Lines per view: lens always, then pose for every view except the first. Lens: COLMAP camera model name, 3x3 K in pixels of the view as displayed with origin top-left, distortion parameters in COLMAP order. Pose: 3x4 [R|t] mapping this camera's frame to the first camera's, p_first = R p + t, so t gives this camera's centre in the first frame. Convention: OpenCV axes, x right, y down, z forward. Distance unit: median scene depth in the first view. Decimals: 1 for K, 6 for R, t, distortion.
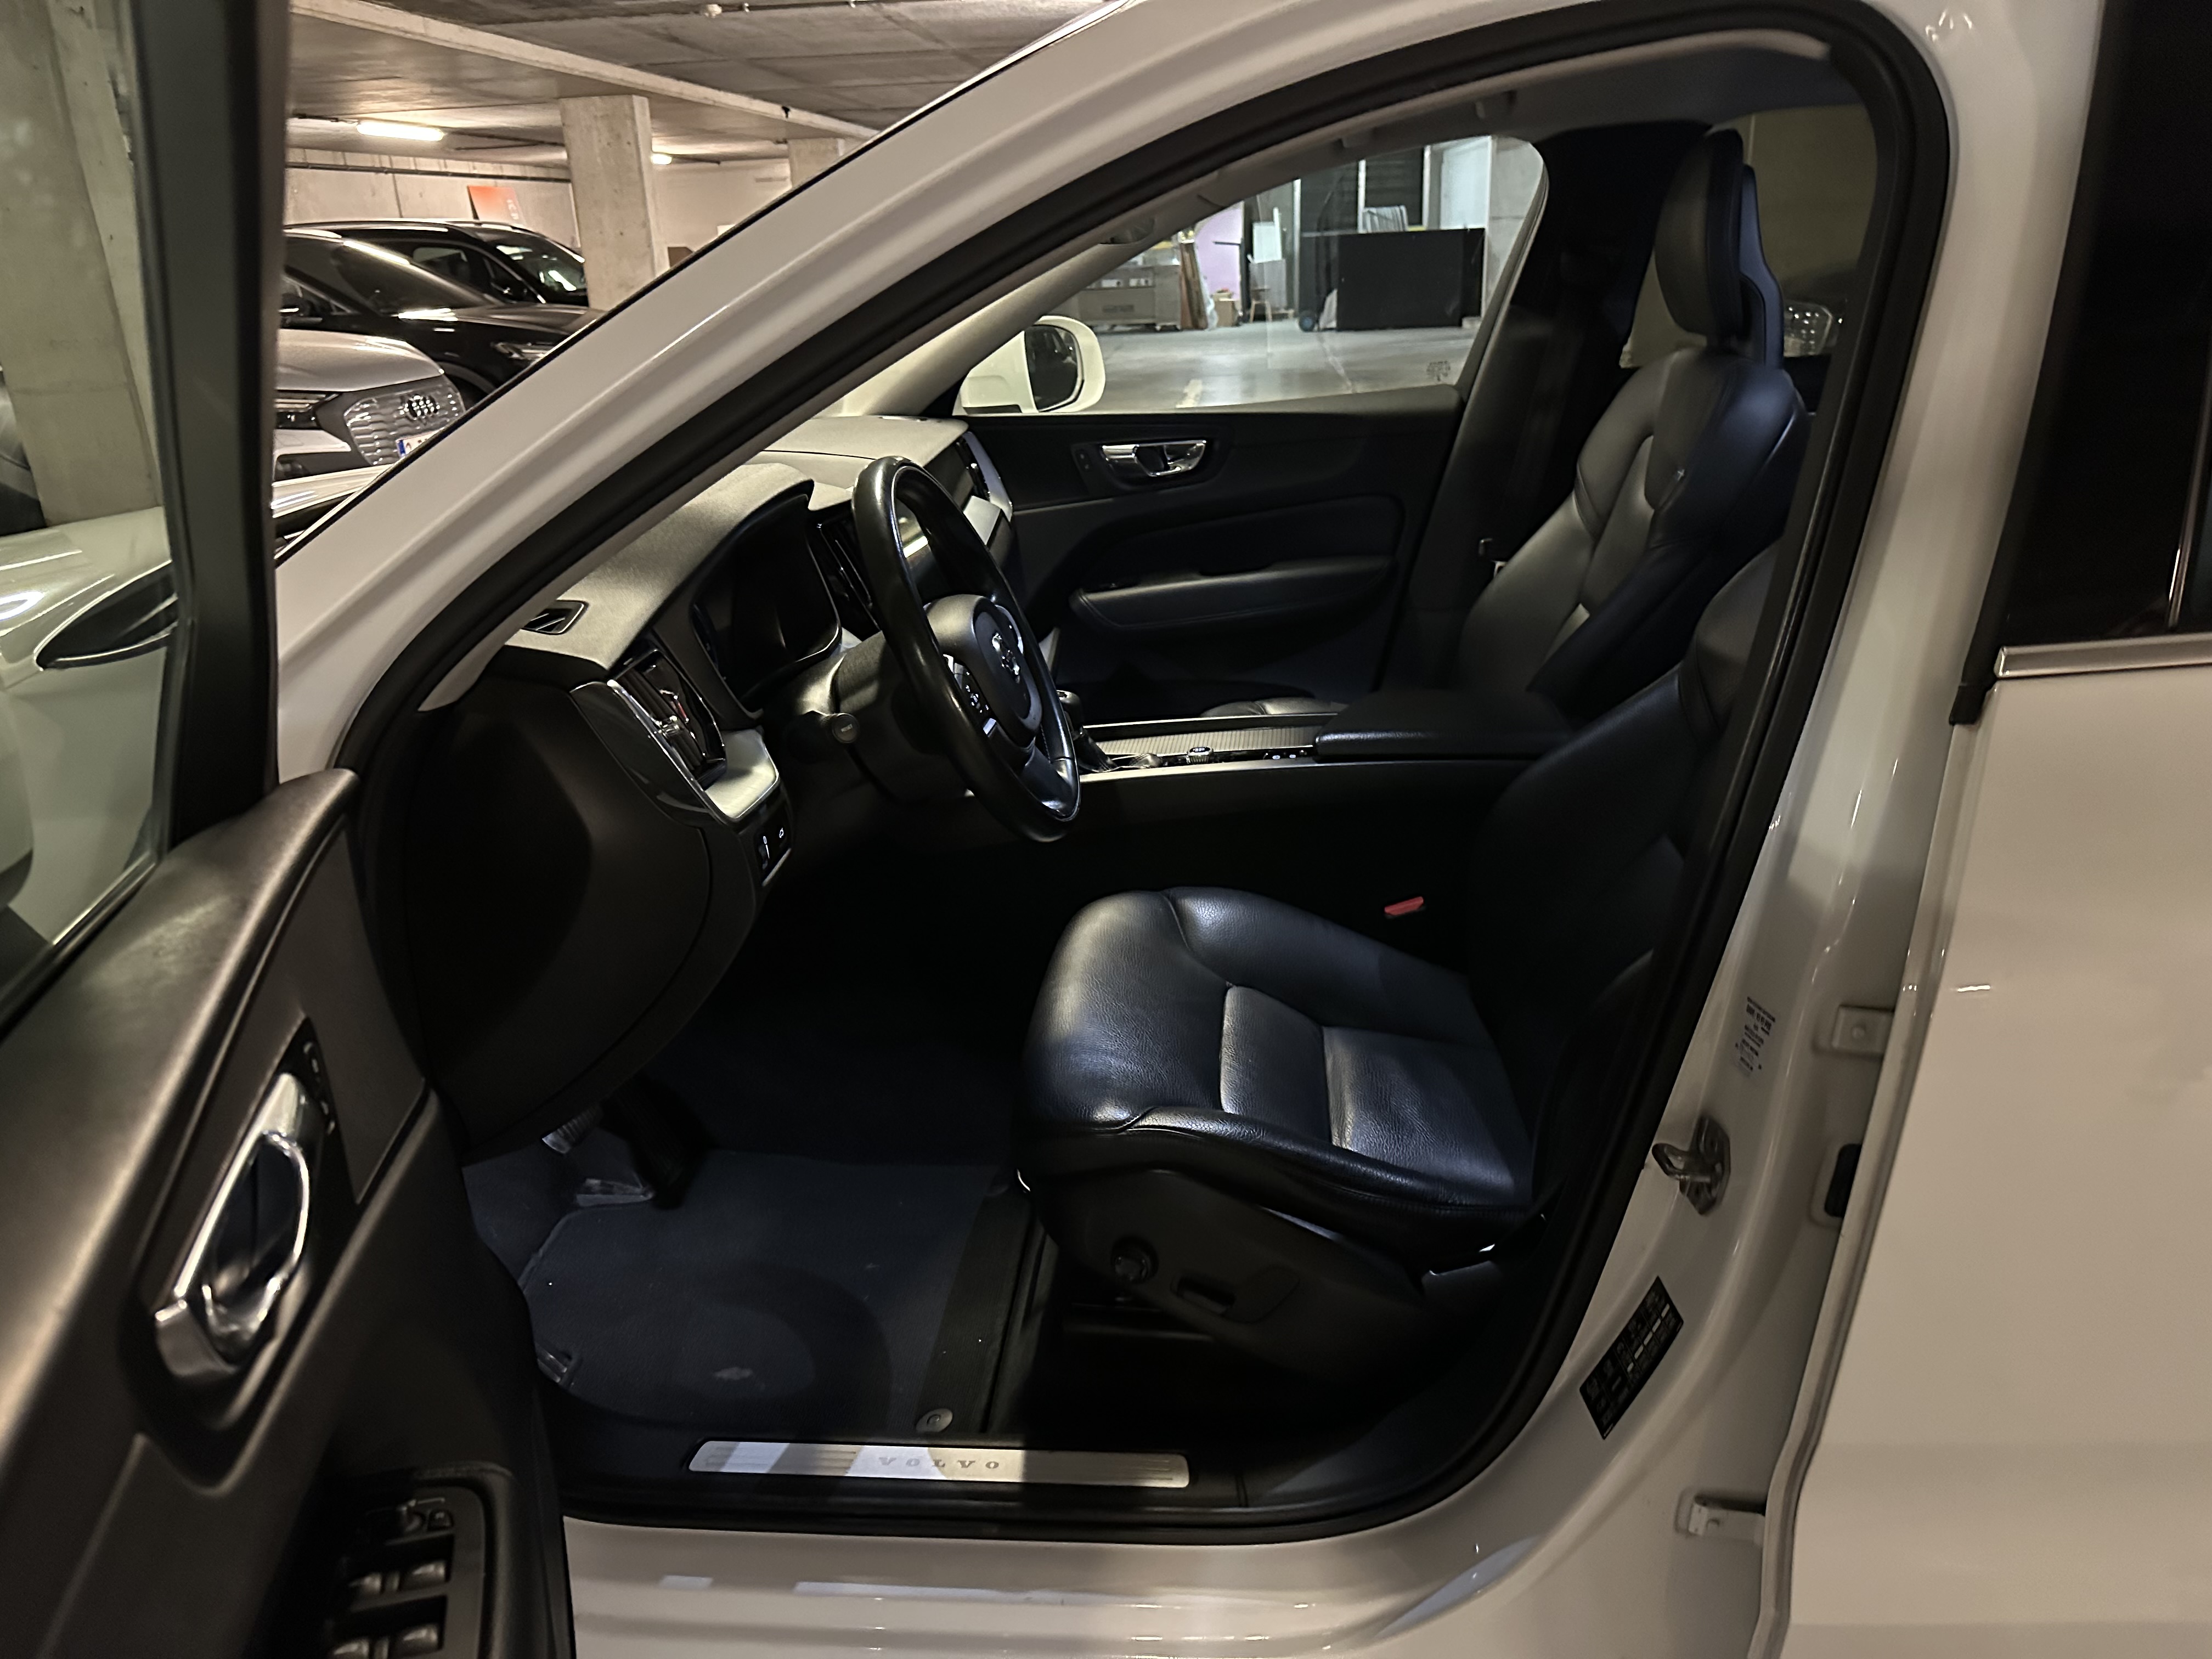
lens RADIAL K [[1556.4, 0, 1095.6], [0, 1556.4, 850.0], [0, 0, 1]] dist [0.054787, -0.058434]
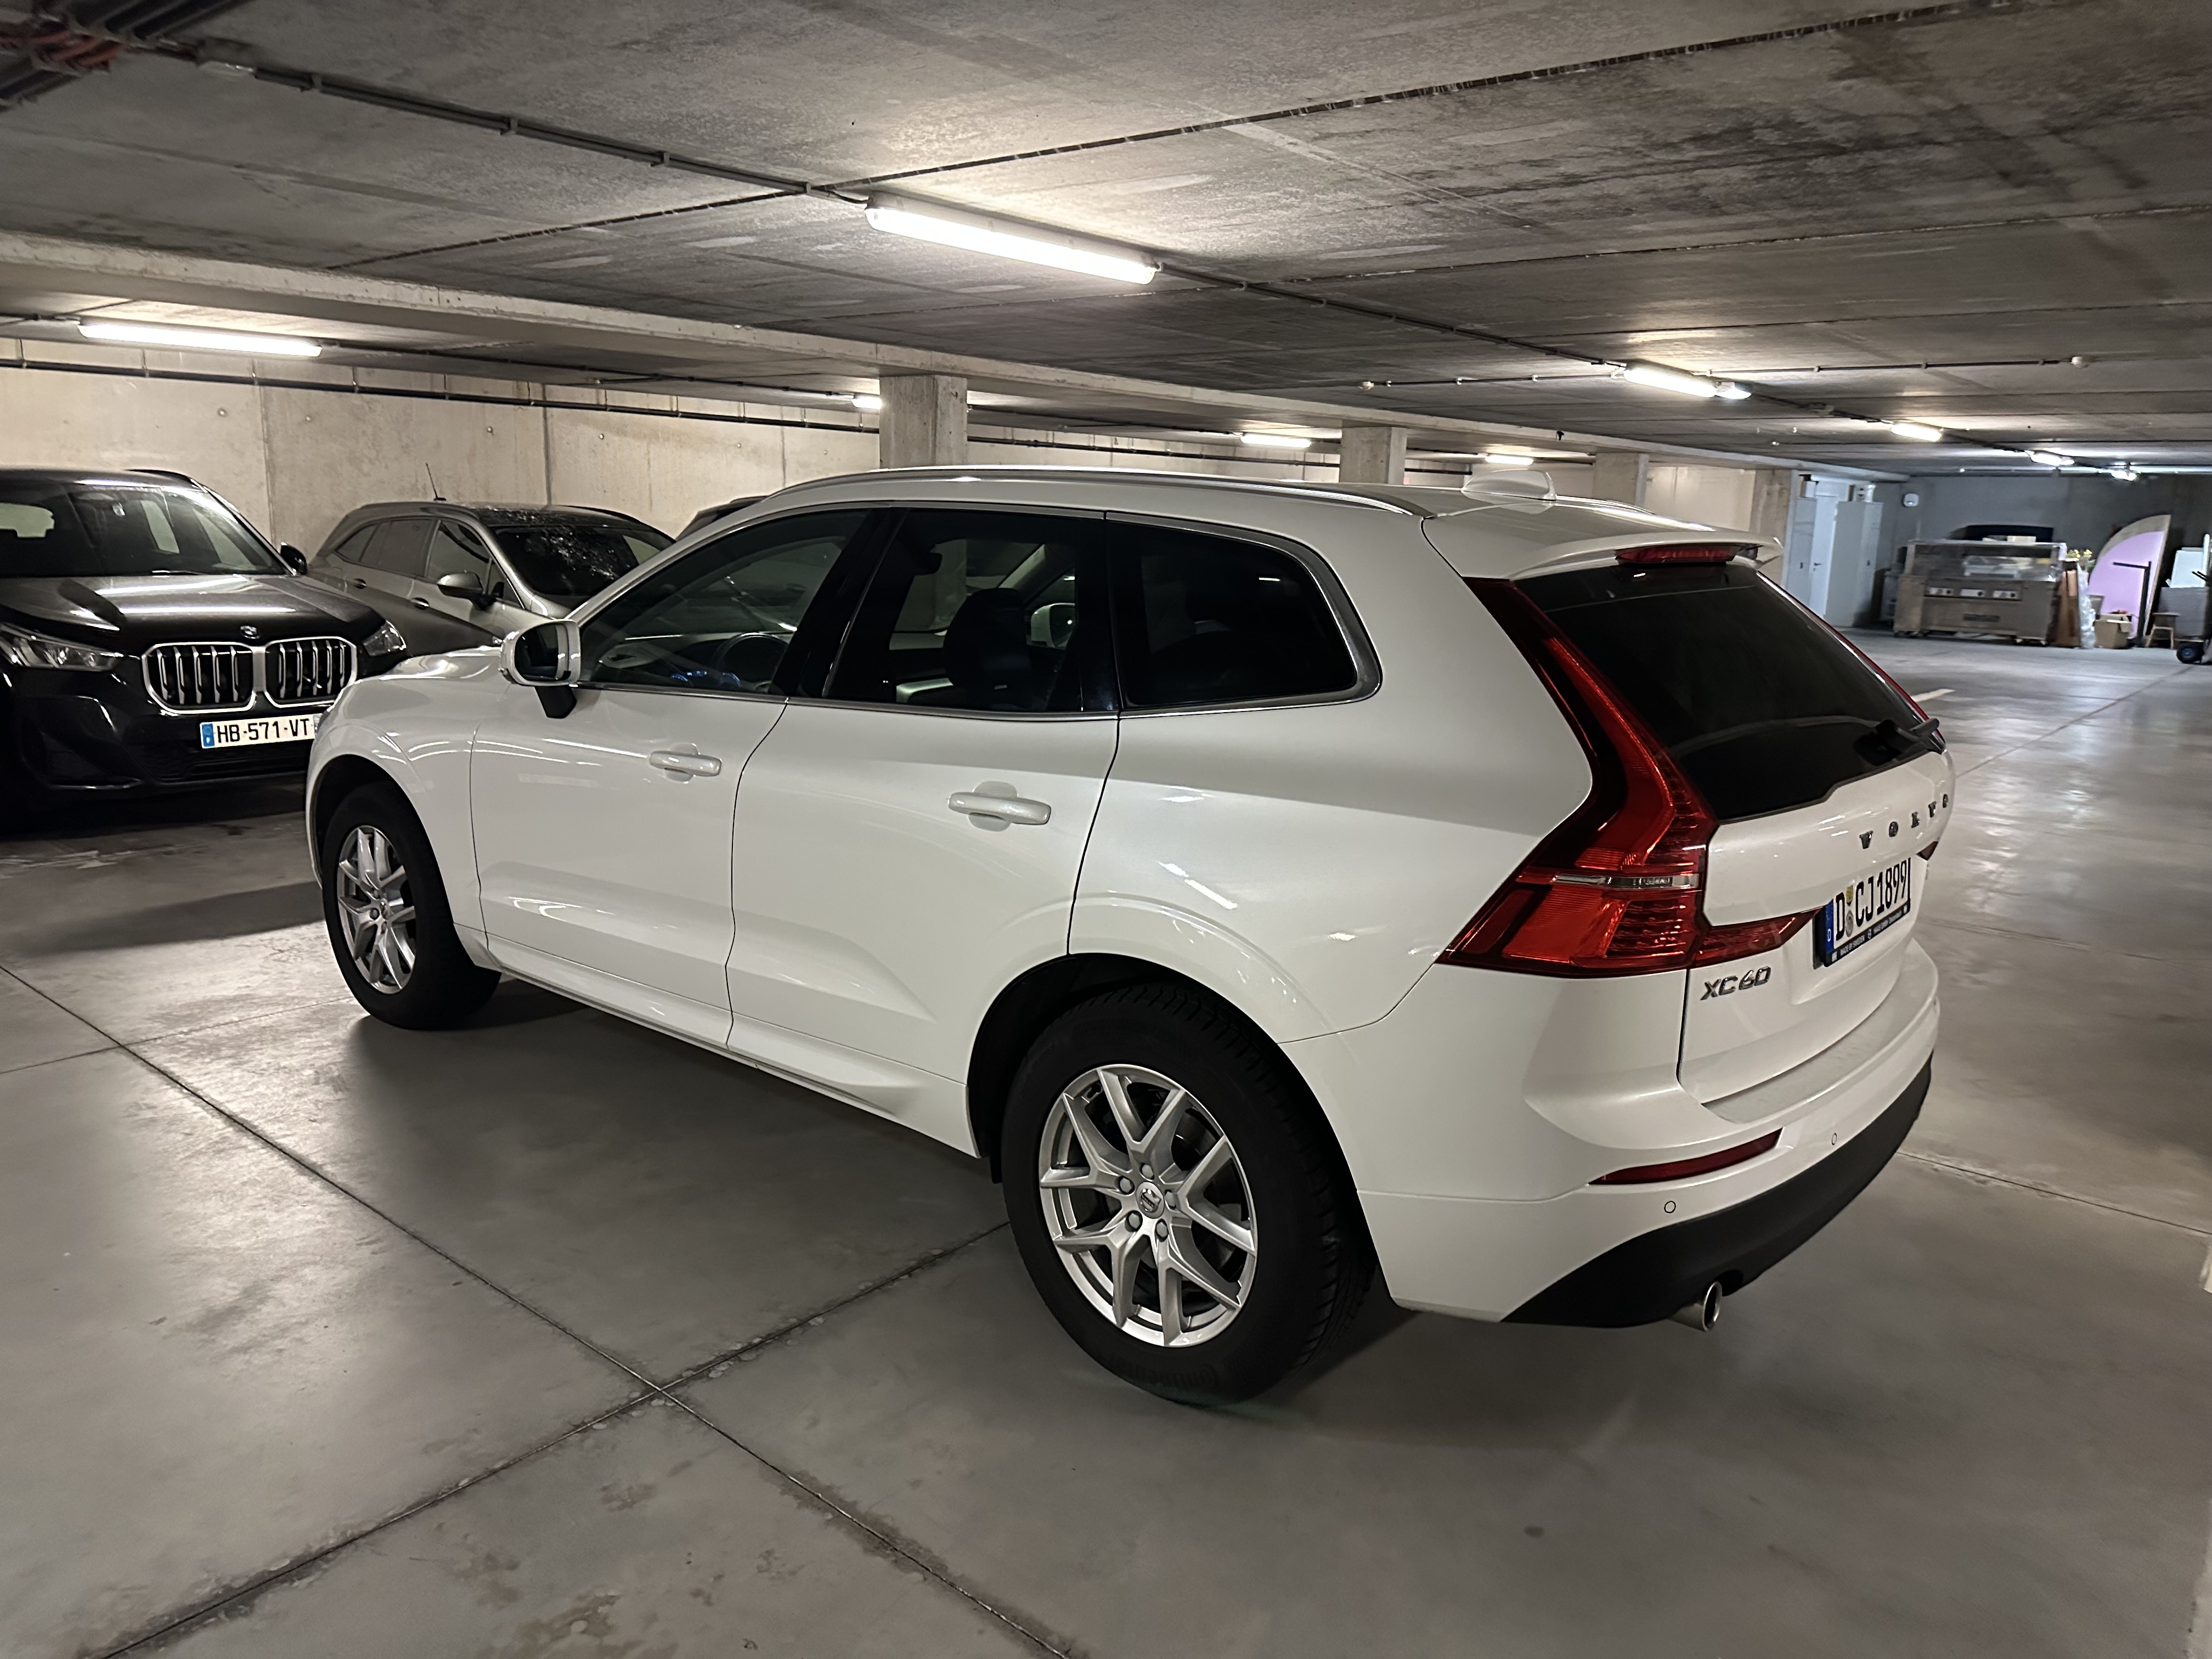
lens RADIAL K [[1556.4, 0, 1098.0], [0, 1556.4, 827.3], [0, 0, 1]] dist [0.054787, -0.058434]
pose [[0.812656, 0.179032, -0.554560, 0.293206], [-0.269922, 0.959040, -0.085932, 0.023771], [0.516461, 0.219522, 0.827695, -0.142698]]
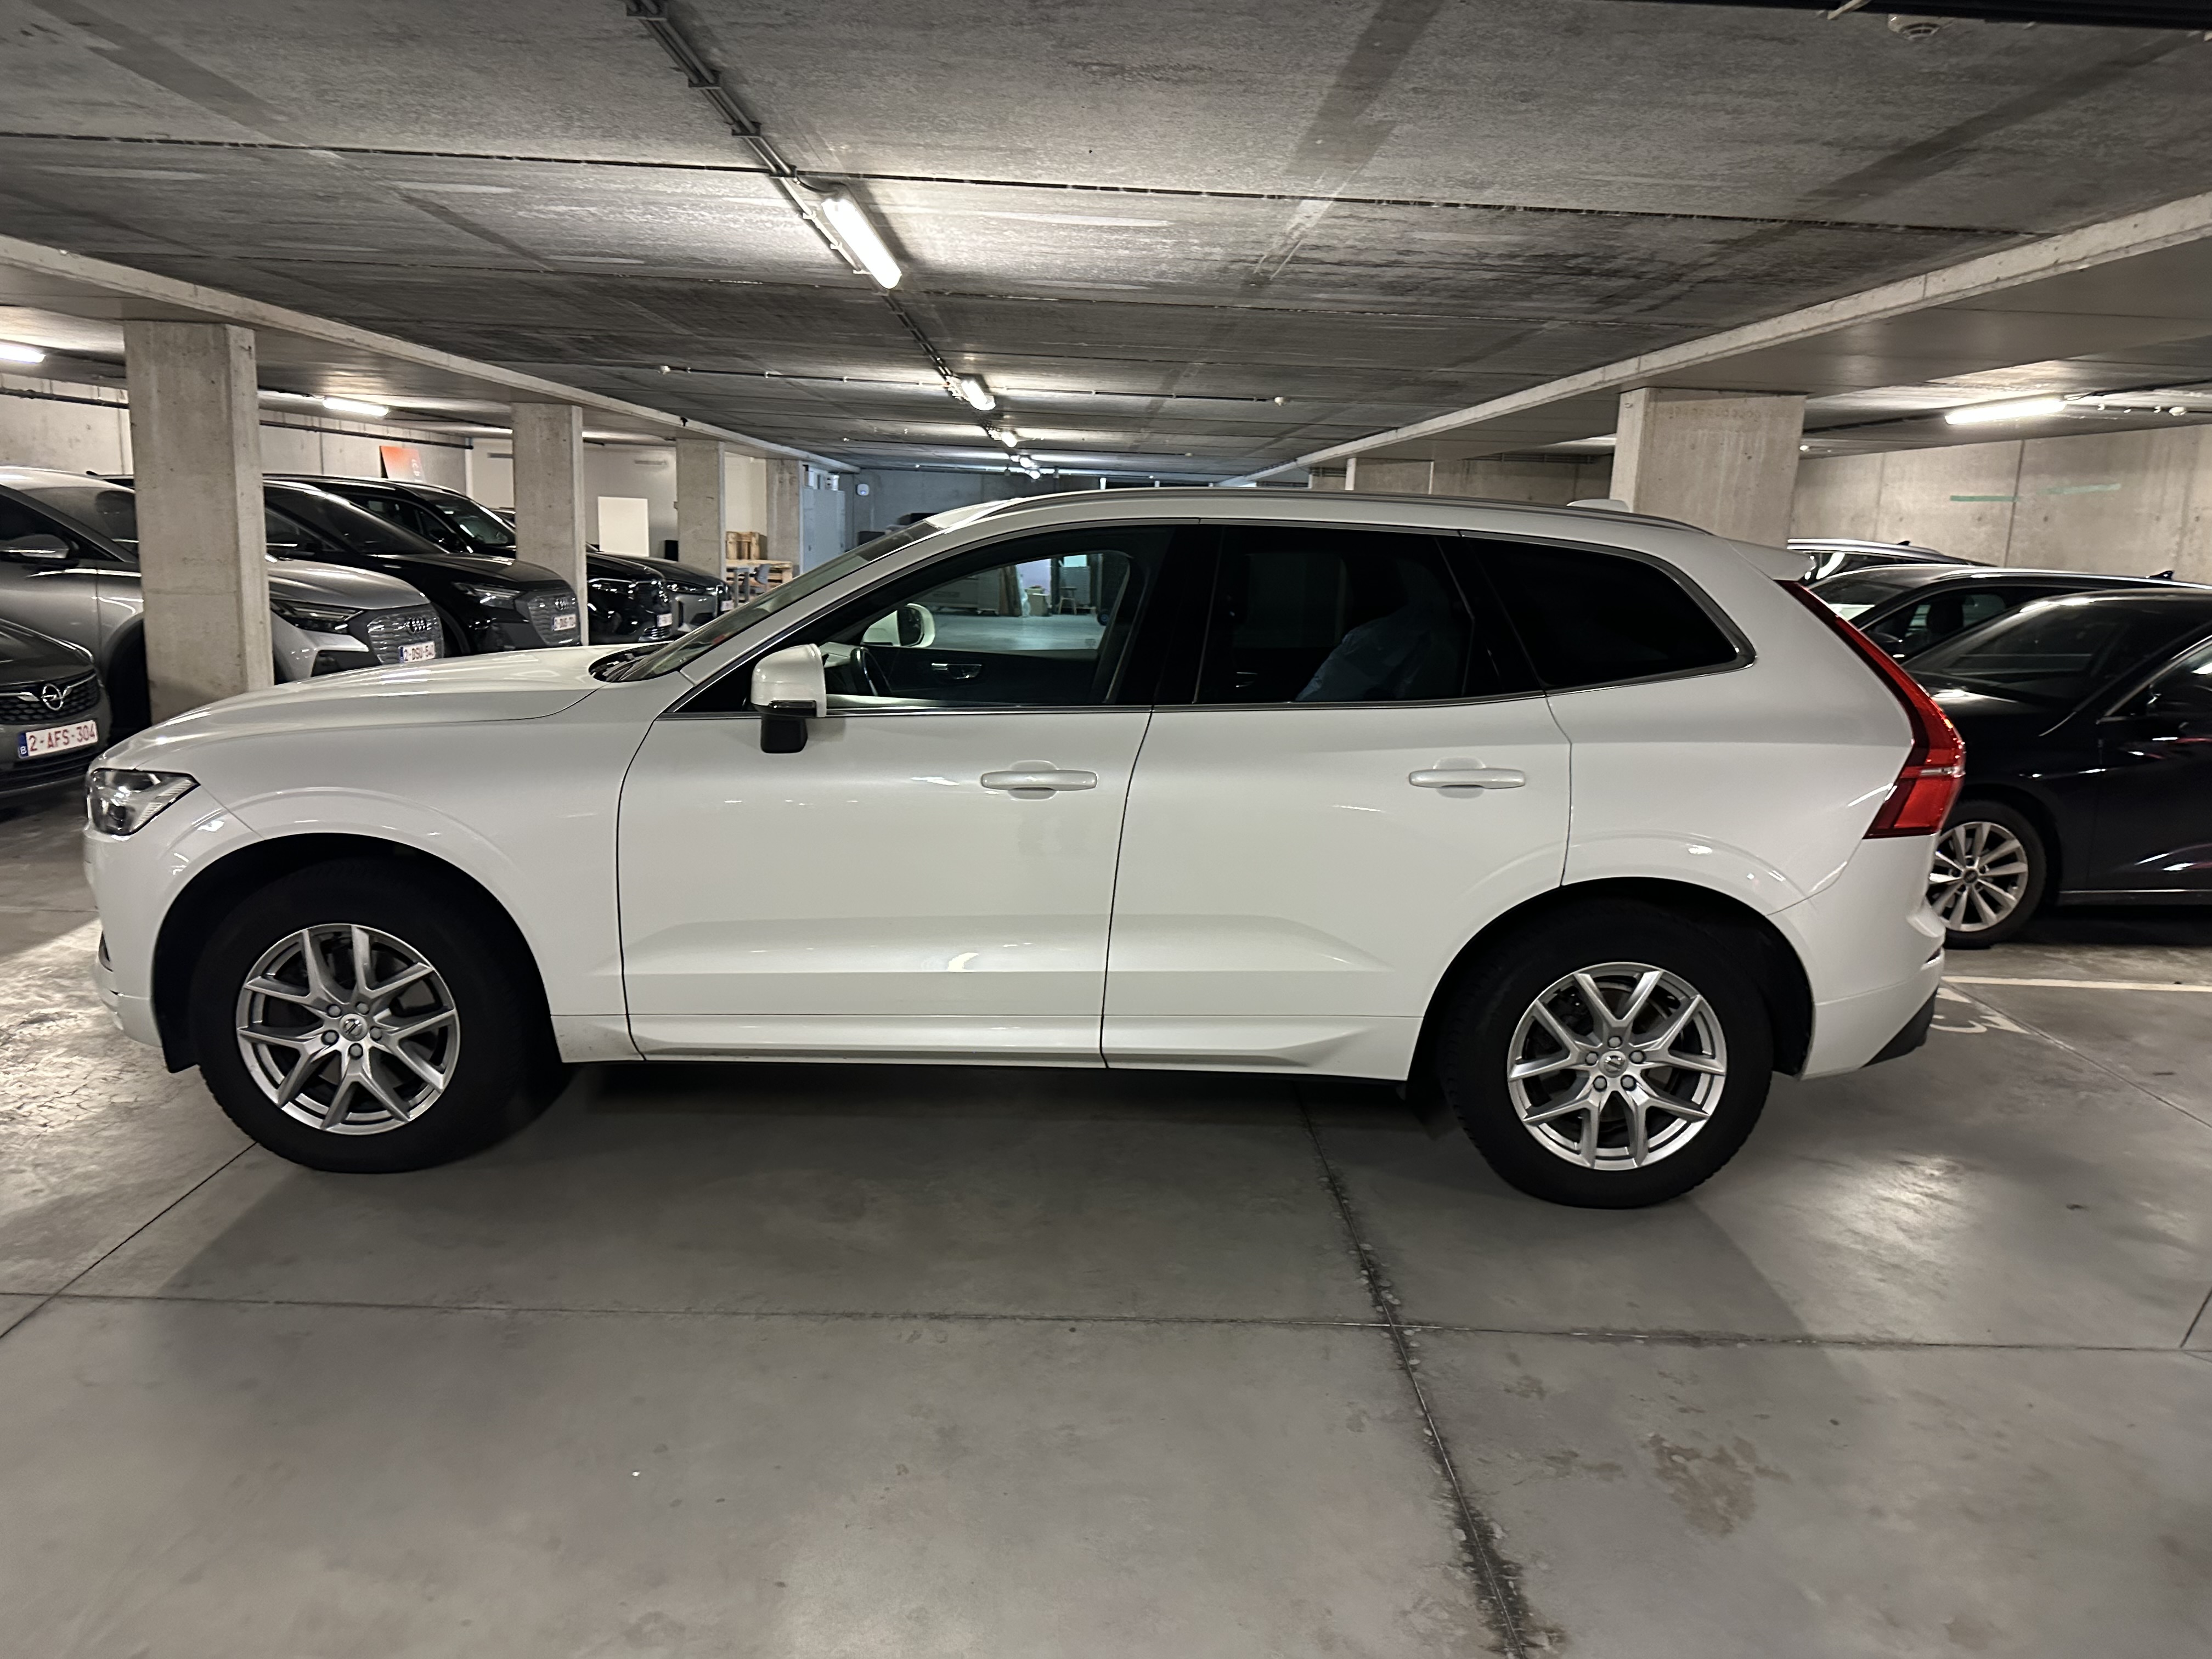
lens RADIAL K [[1556.4, 0, 1108.6], [0, 1556.4, 836.6], [0, 0, 1]] dist [0.054787, -0.058434]
pose [[0.989950, 0.061997, 0.127103, -0.002820], [-0.038217, 0.982622, -0.181639, 0.079102], [-0.136155, 0.174956, 0.975117, -0.240467]]
